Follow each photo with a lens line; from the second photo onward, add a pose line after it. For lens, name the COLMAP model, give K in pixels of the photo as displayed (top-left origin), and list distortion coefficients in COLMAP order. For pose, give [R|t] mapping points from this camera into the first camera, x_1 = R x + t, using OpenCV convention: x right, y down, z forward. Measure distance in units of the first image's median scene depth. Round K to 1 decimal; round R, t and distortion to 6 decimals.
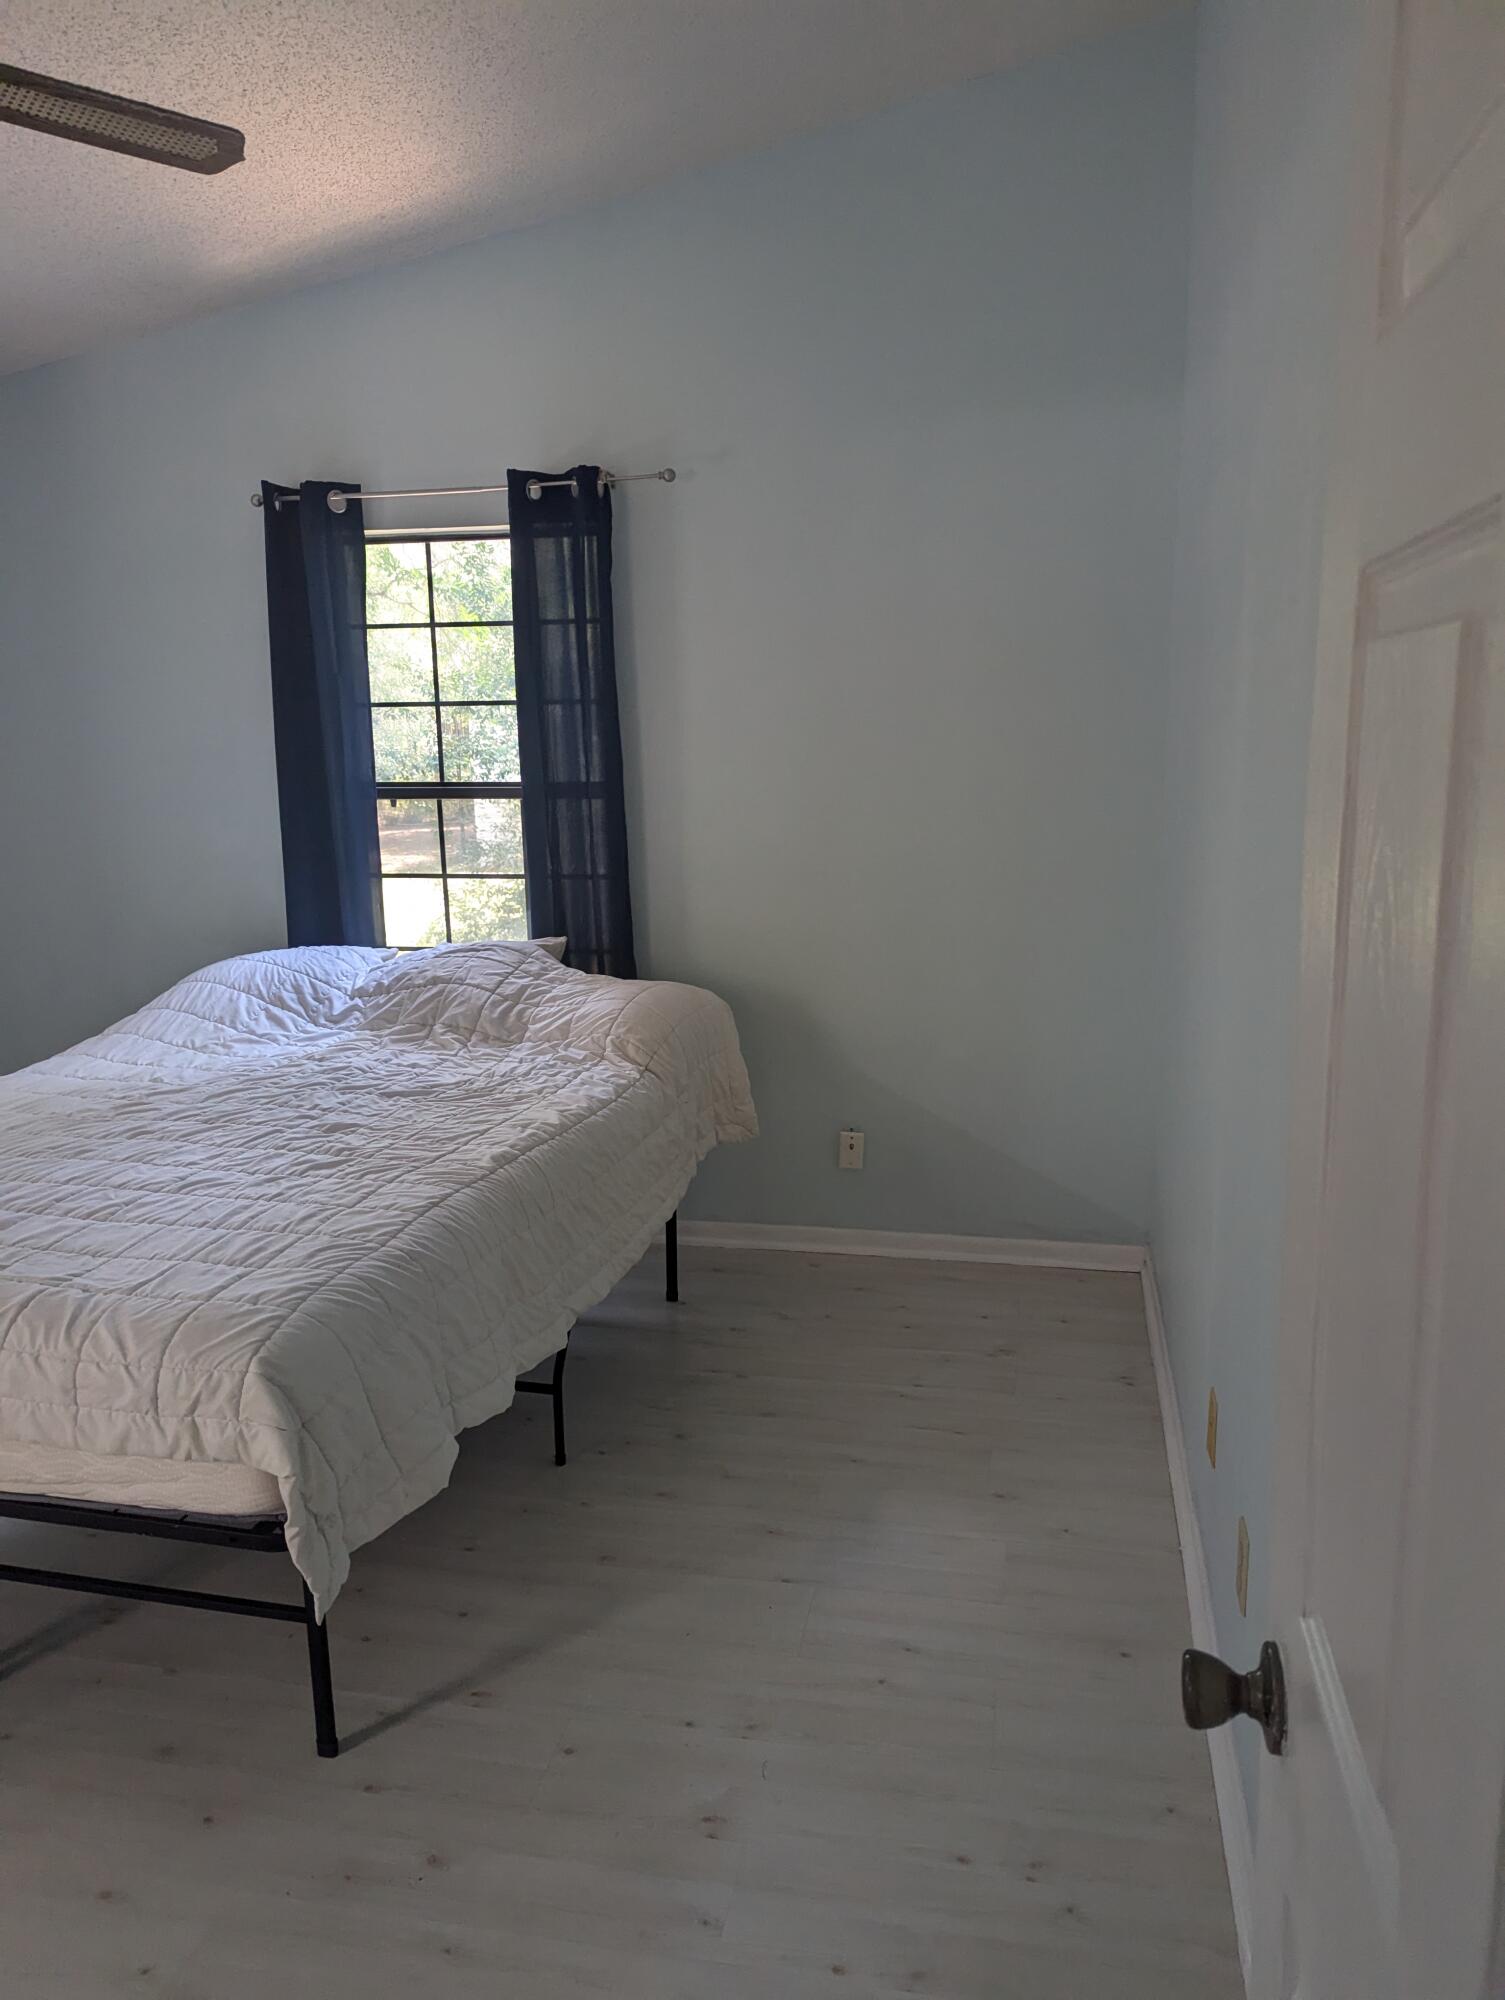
lens RADIAL K [[1391.8, 0, 752.7], [0, 1391.8, 996.5], [0, 0, 1]] dist [0.043954, -0.036683]
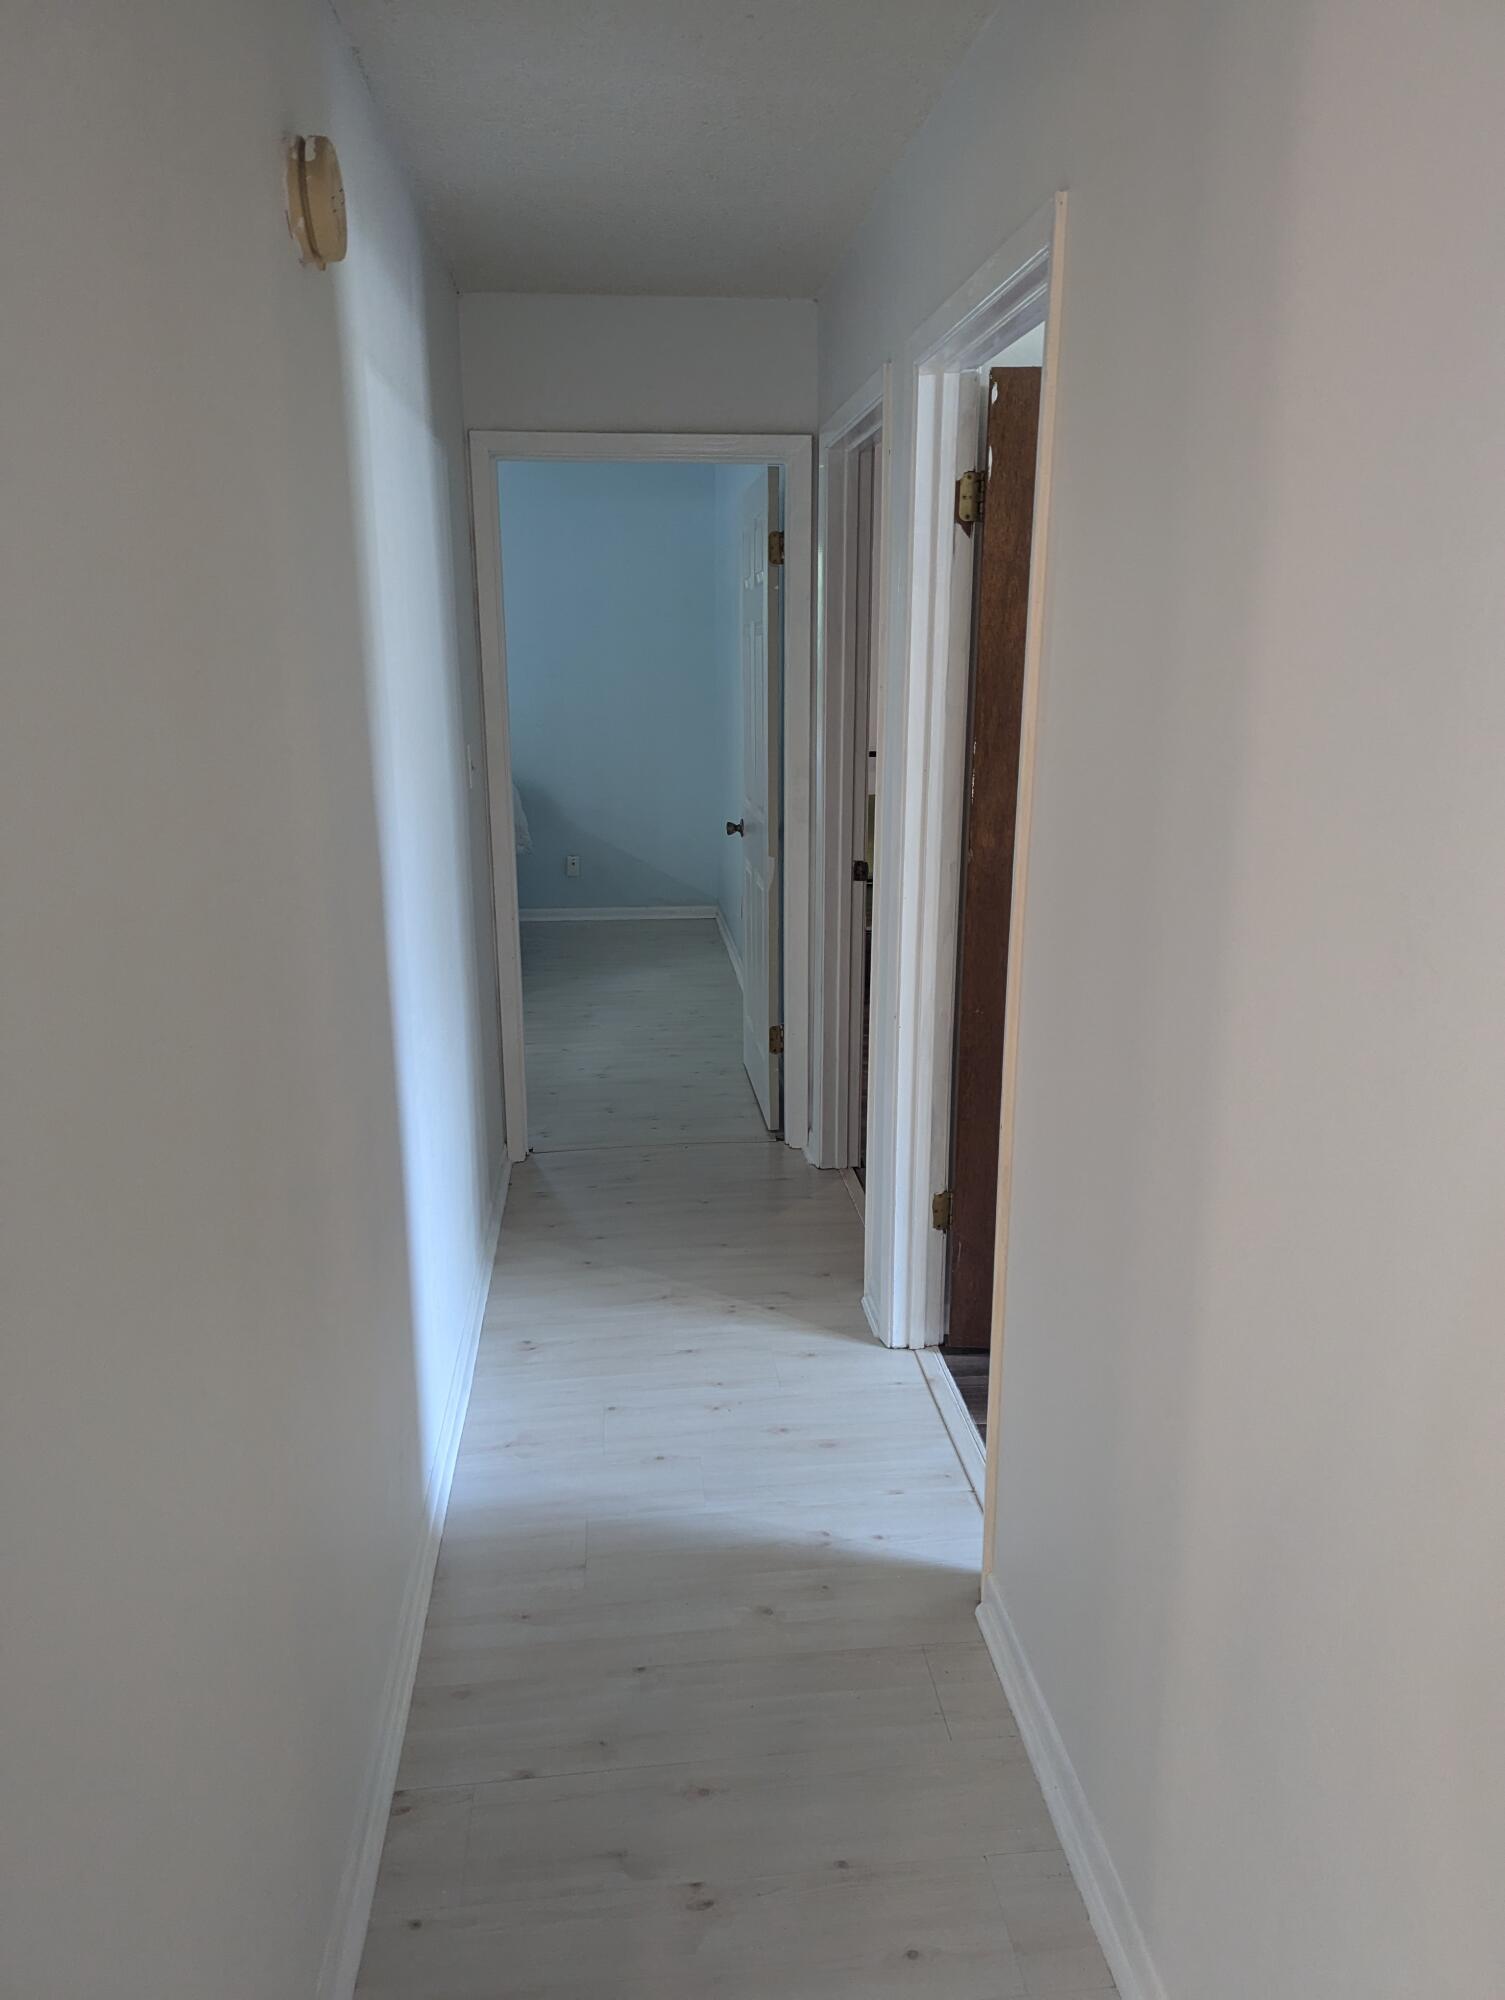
lens RADIAL K [[1391.8, 0, 752.0], [0, 1391.8, 1001.5], [0, 0, 1]] dist [0.043954, -0.036683]
pose [[0.952679, -0.055422, 0.298883, -0.296970], [0.039336, 0.997449, 0.059574, 0.199112], [-0.301423, -0.044998, 0.952428, -0.996186]]
